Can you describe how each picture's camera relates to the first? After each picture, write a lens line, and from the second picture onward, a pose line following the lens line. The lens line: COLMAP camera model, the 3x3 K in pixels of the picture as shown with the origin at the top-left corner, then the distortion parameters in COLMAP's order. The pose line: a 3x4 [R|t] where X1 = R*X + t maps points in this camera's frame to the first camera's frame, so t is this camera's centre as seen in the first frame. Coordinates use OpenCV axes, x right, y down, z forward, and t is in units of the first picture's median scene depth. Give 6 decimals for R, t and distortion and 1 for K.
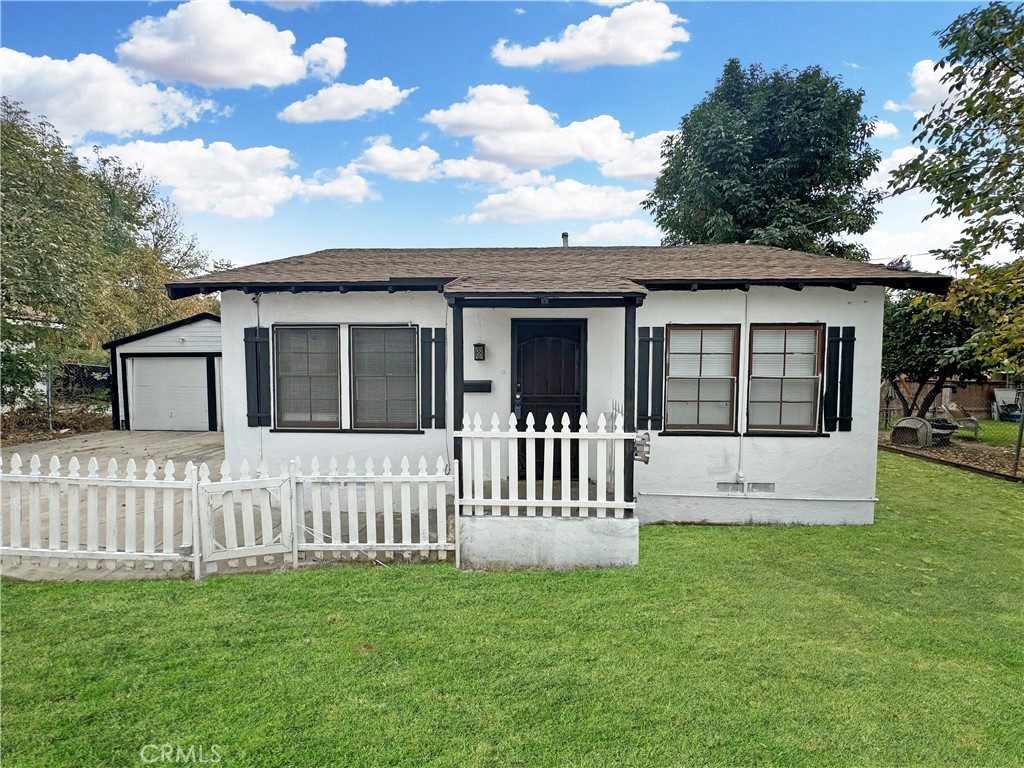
lens RADIAL K [[408.6, 0, 512.0], [0, 408.6, 384.0], [0, 0, 1]] dist [-0.001047, -0.000152]
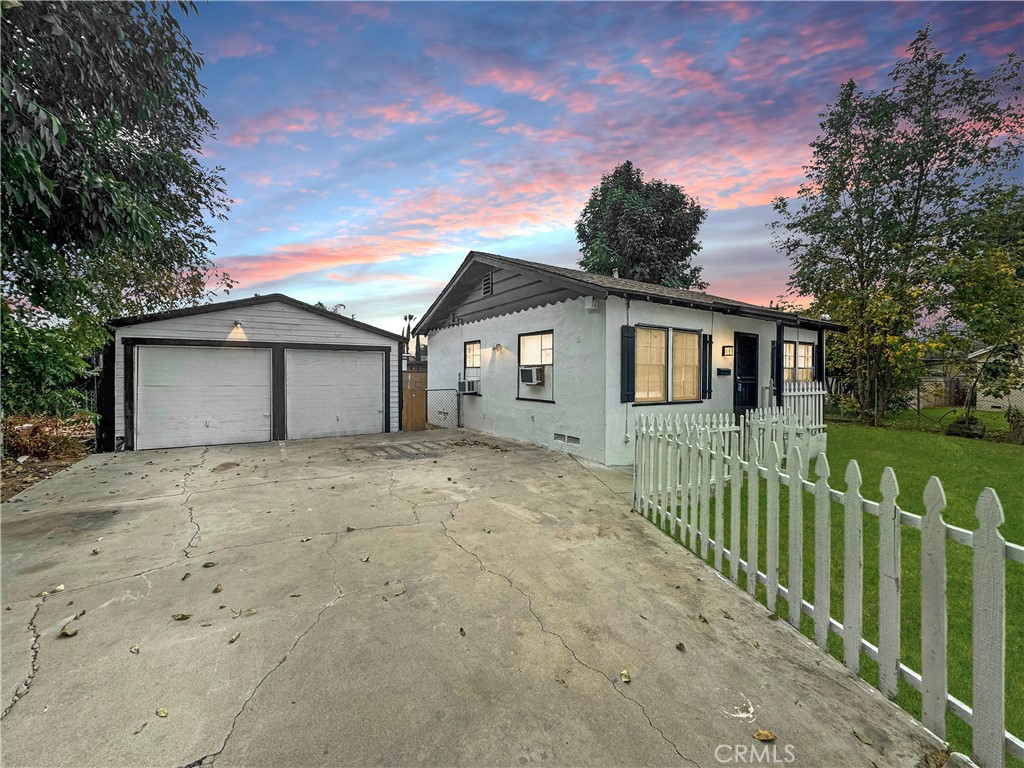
lens RADIAL K [[412.4, 0, 505.7], [0, 412.4, 374.3], [0, 0, 1]] dist [-0.000511, -0.000102]
pose [[0.825878, 0.001274, 0.563847, -0.479364], [0.024980, 0.998933, -0.038844, 0.016283], [-0.563295, 0.046166, 0.824965, 0.040953]]
